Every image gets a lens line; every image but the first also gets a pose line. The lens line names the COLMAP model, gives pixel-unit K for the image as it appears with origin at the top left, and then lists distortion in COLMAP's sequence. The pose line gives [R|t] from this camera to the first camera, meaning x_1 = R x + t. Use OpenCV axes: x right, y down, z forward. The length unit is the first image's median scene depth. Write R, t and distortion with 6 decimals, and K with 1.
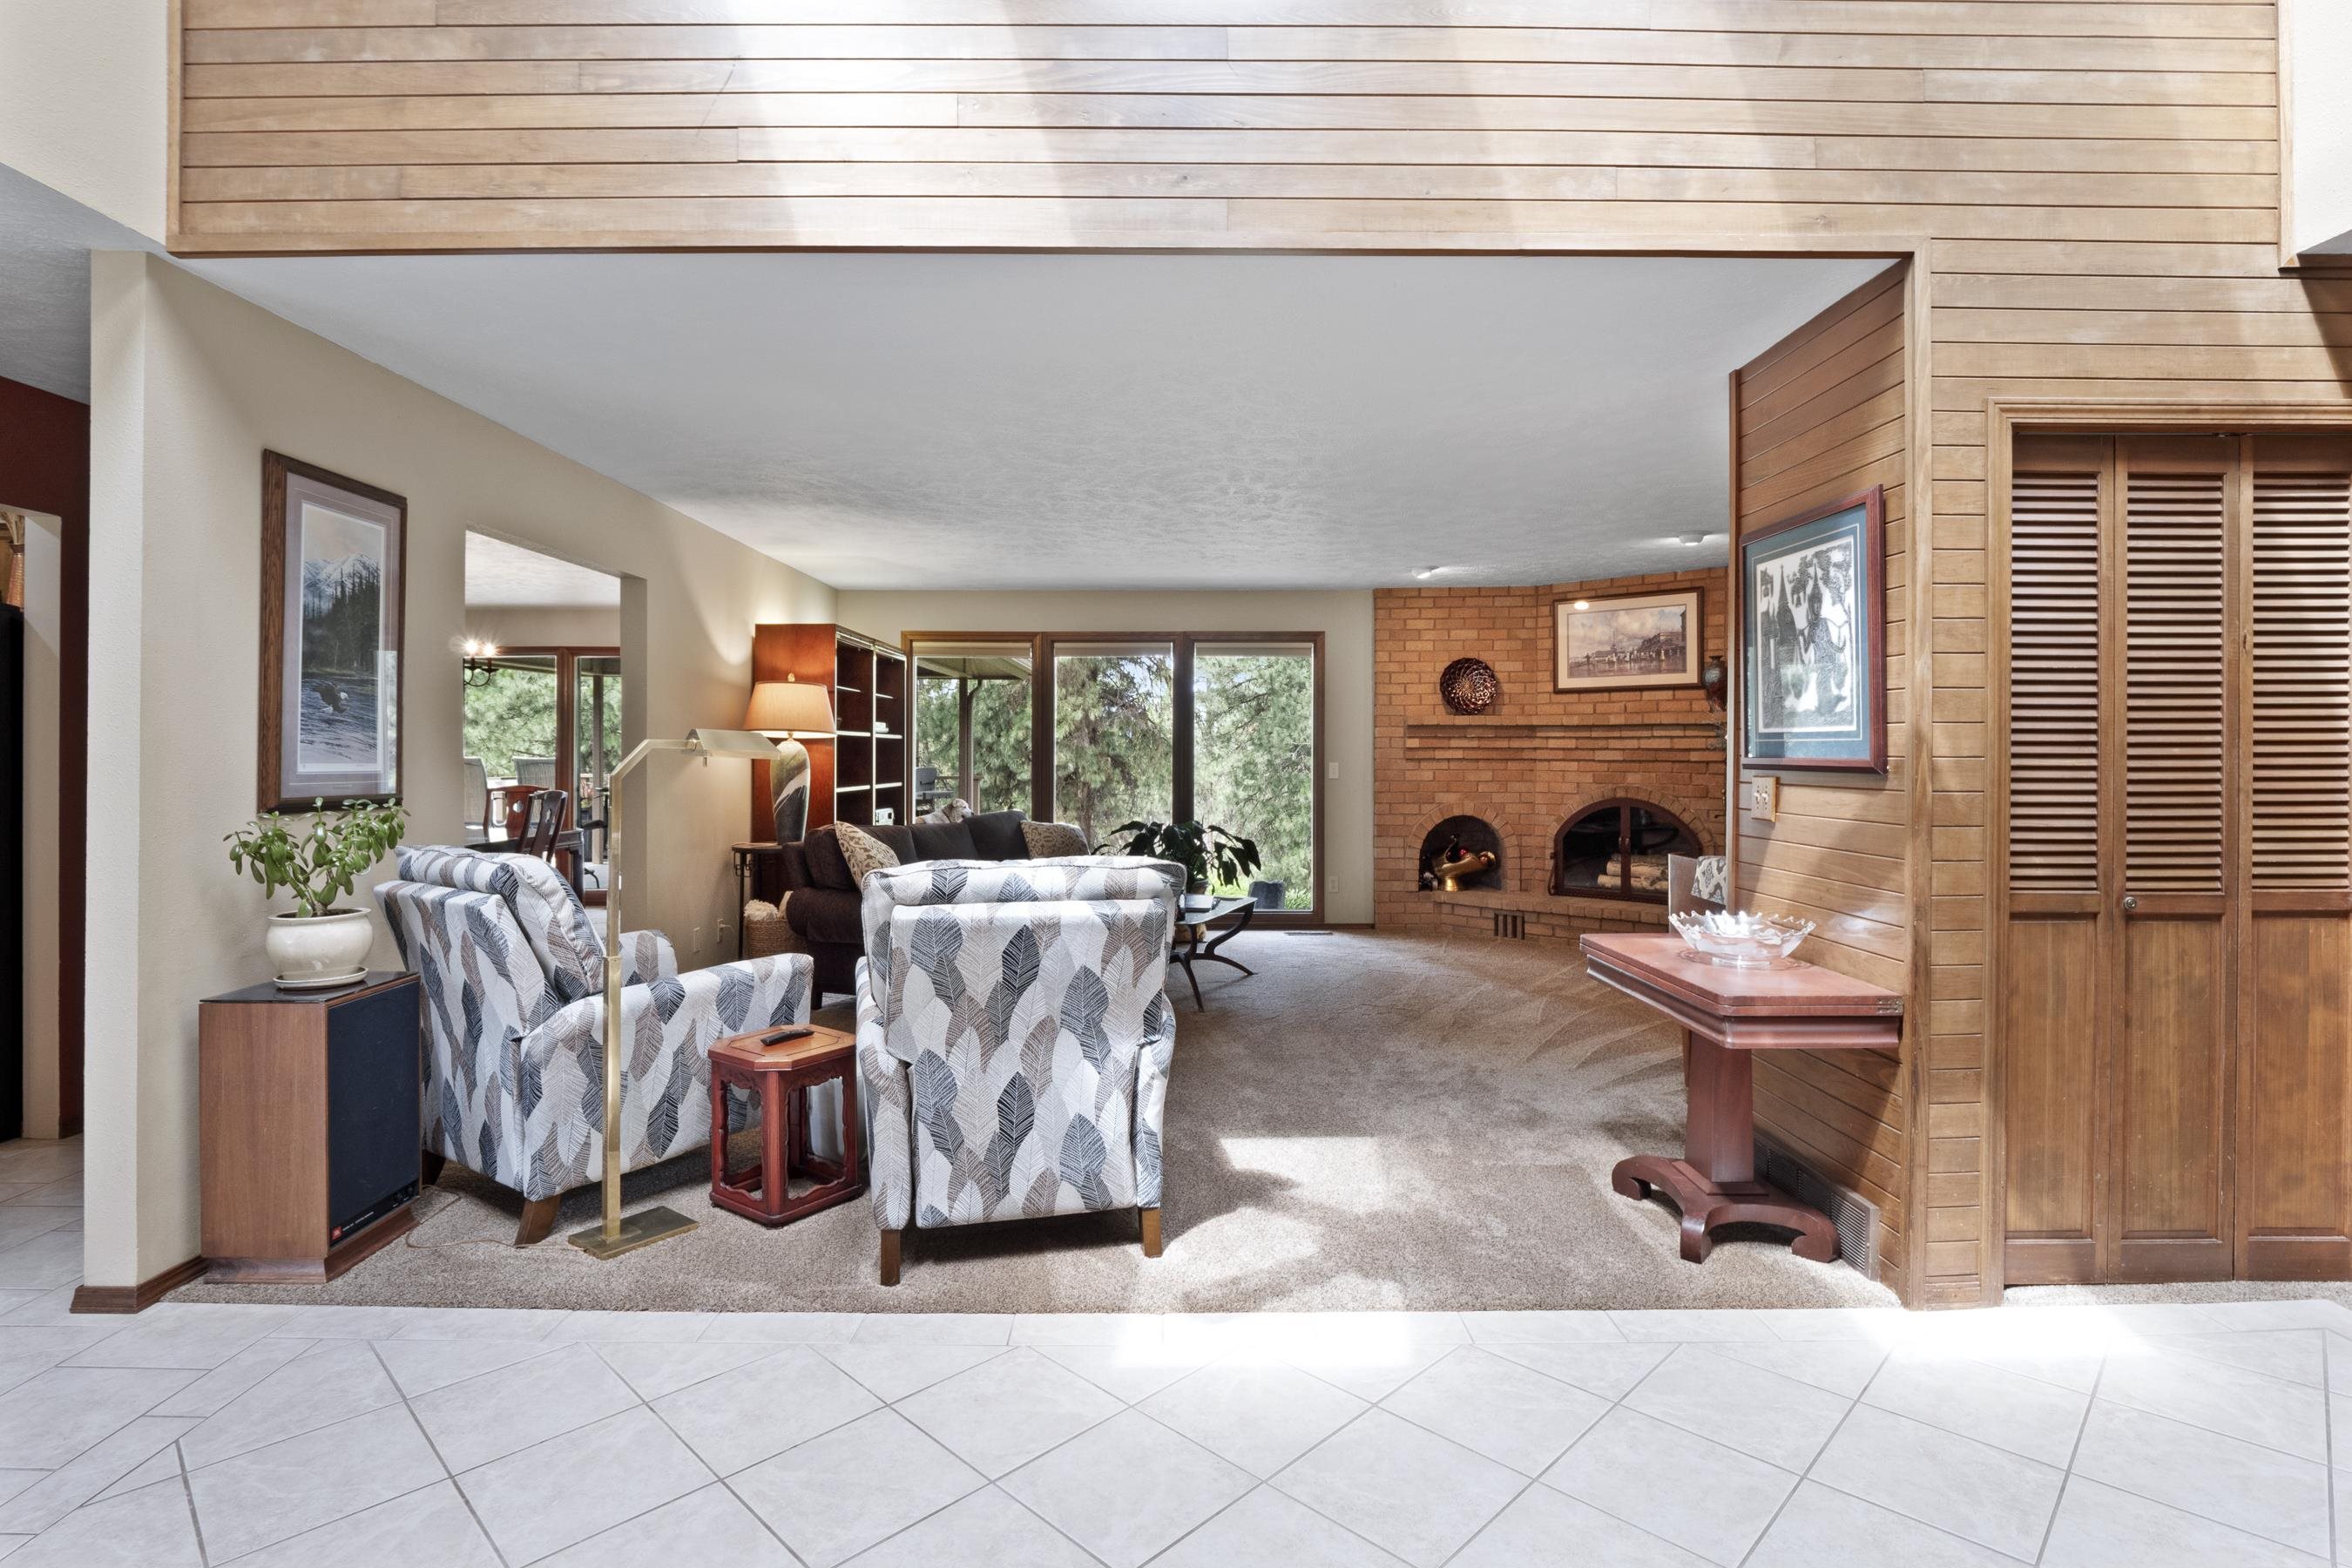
lens RADIAL K [[1159.2, 0, 1162.6], [0, 1159.2, 753.5], [0, 0, 1]] dist [-0.006147, -0.004638]
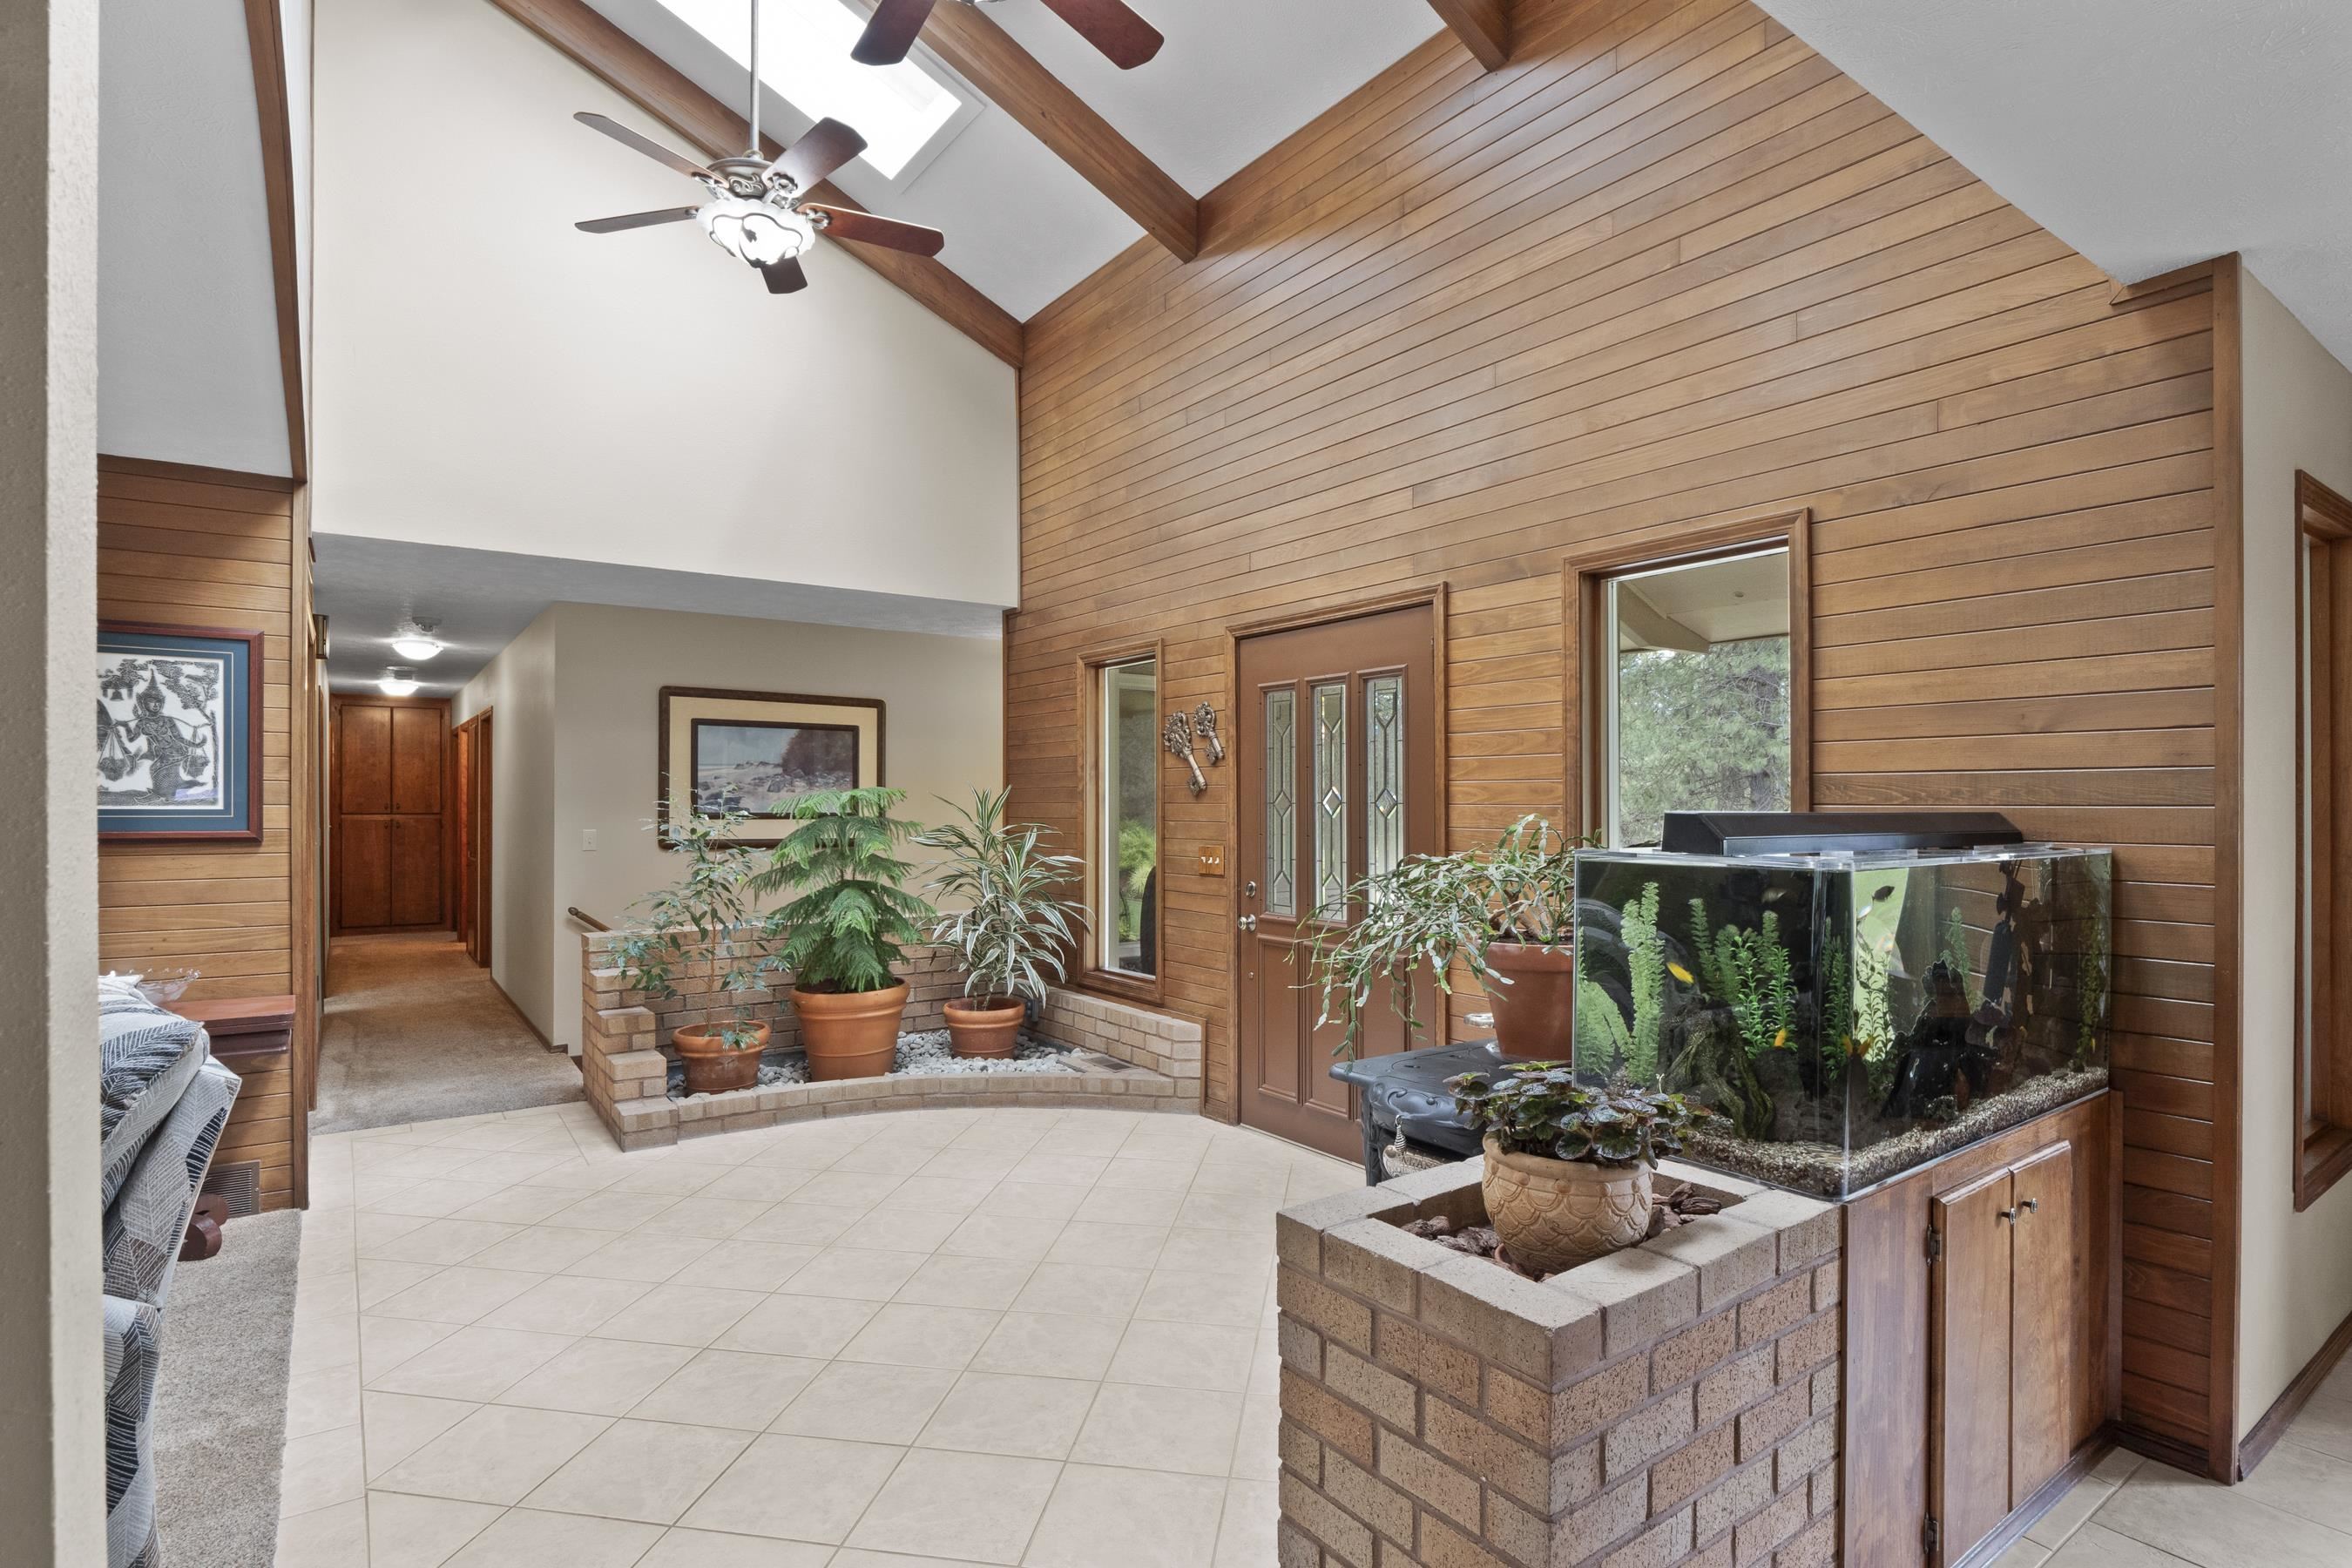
lens RADIAL K [[1159.2, 0, 1160.2], [0, 1159.2, 798.3], [0, 0, 1]] dist [-0.006147, -0.004638]
pose [[-0.573354, 0.002022, 0.819305, -0.379653], [0.004313, 0.999991, 0.000550, -0.010038], [-0.819296, 0.003849, -0.573358, 0.311146]]
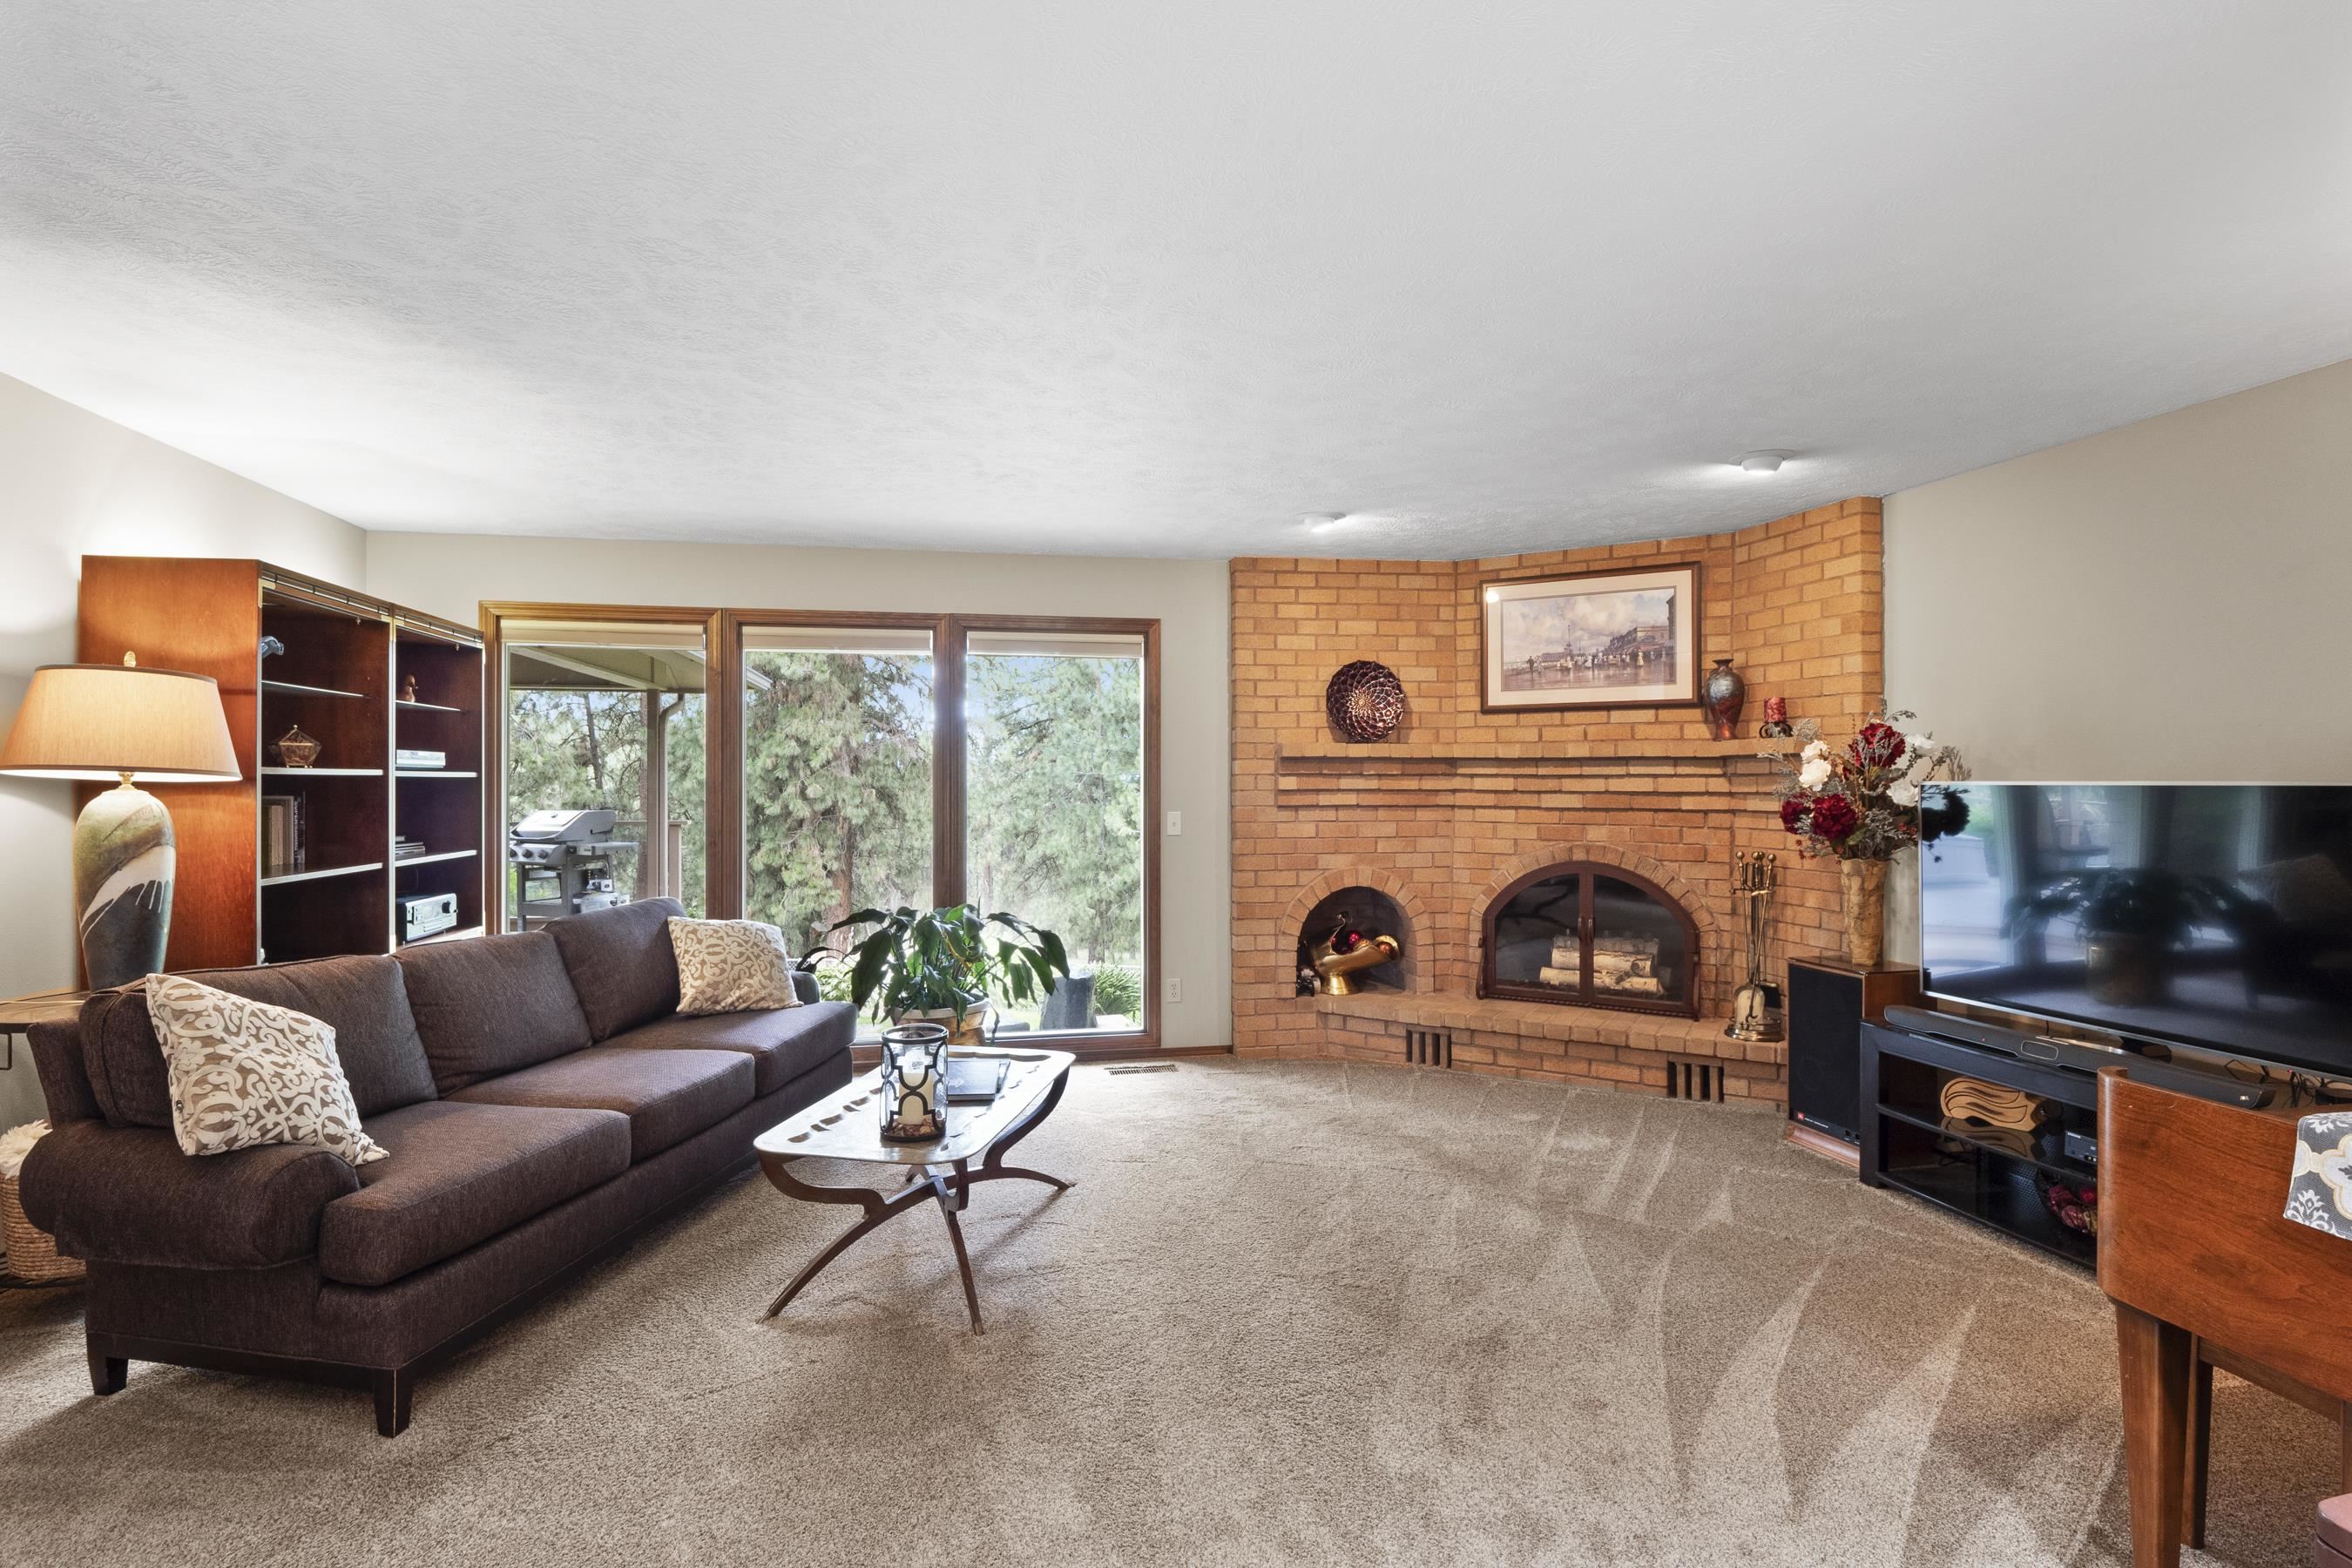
lens RADIAL K [[1159.2, 0, 1161.2], [0, 1159.2, 777.1], [0, 0, 1]] dist [-0.006147, -0.004638]
pose [[0.982026, -0.000913, 0.188746, 0.012073], [0.001557, 0.999993, -0.003264, -0.010545], [-0.188741, 0.003499, 0.982021, 0.339954]]
